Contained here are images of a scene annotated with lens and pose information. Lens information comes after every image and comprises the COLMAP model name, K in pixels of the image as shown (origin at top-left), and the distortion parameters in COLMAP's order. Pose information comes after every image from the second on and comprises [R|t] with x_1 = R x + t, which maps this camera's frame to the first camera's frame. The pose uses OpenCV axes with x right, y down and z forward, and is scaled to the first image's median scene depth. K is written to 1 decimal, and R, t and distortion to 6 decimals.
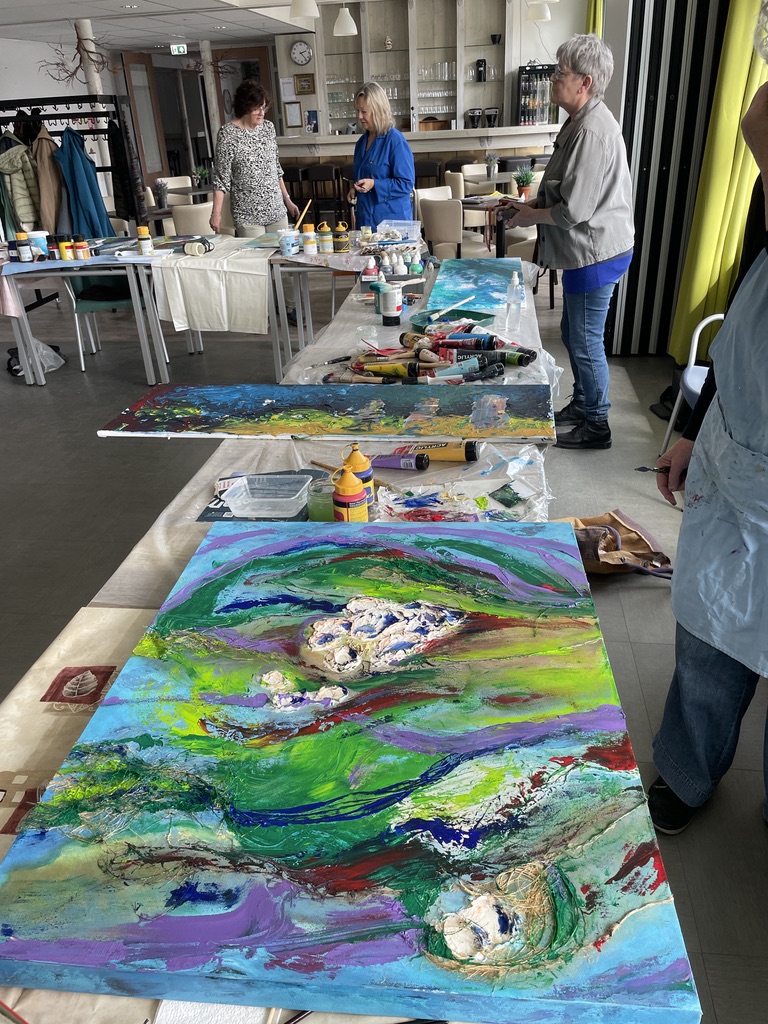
lens RADIAL K [[765.6, 0, 384.9], [0, 765.6, 513.1], [0, 0, 1]] dist [0.062713, -0.079060]
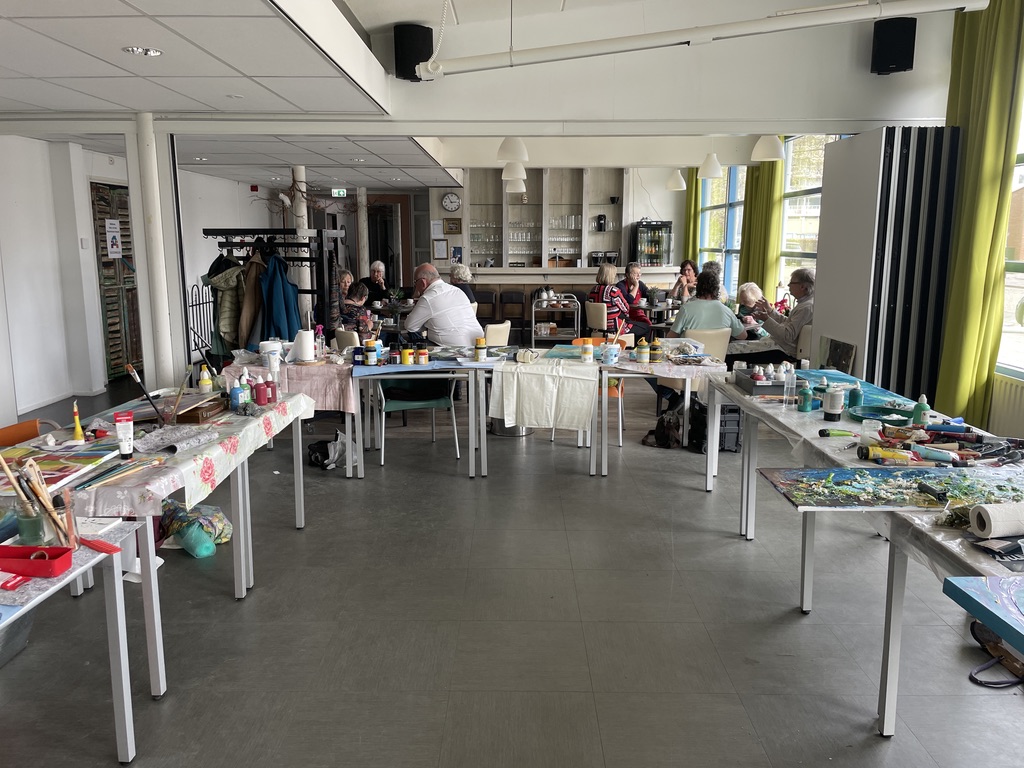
lens RADIAL K [[765.6, 0, 521.1], [0, 765.6, 385.8], [0, 0, 1]] dist [0.062713, -0.079060]
pose [[0.989249, 0.018054, 0.145121, -0.178095], [0.026035, 0.954754, -0.296255, 0.013087], [-0.143904, 0.296848, 0.944019, -0.020160]]
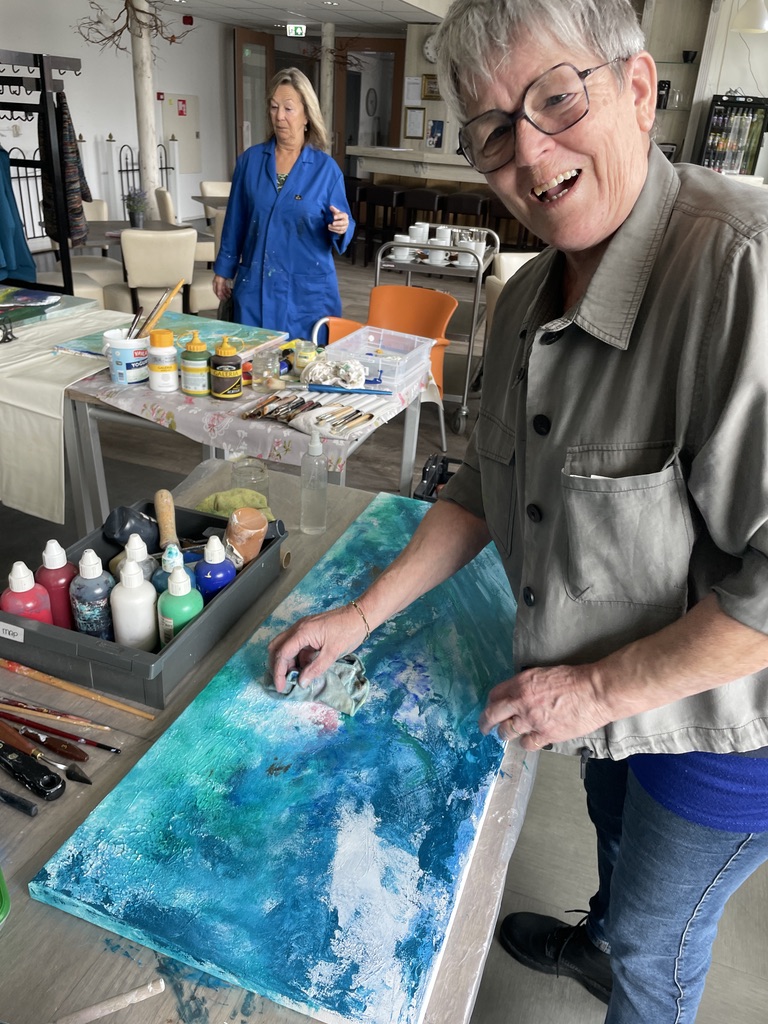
lens RADIAL K [[765.6, 0, 379.5], [0, 765.6, 503.7], [0, 0, 1]] dist [0.062713, -0.079060]
pose [[0.969389, 0.191316, -0.153892, 0.052287], [-0.194735, 0.980829, -0.007314, -0.121736], [0.149542, 0.037058, 0.988061, 0.229998]]
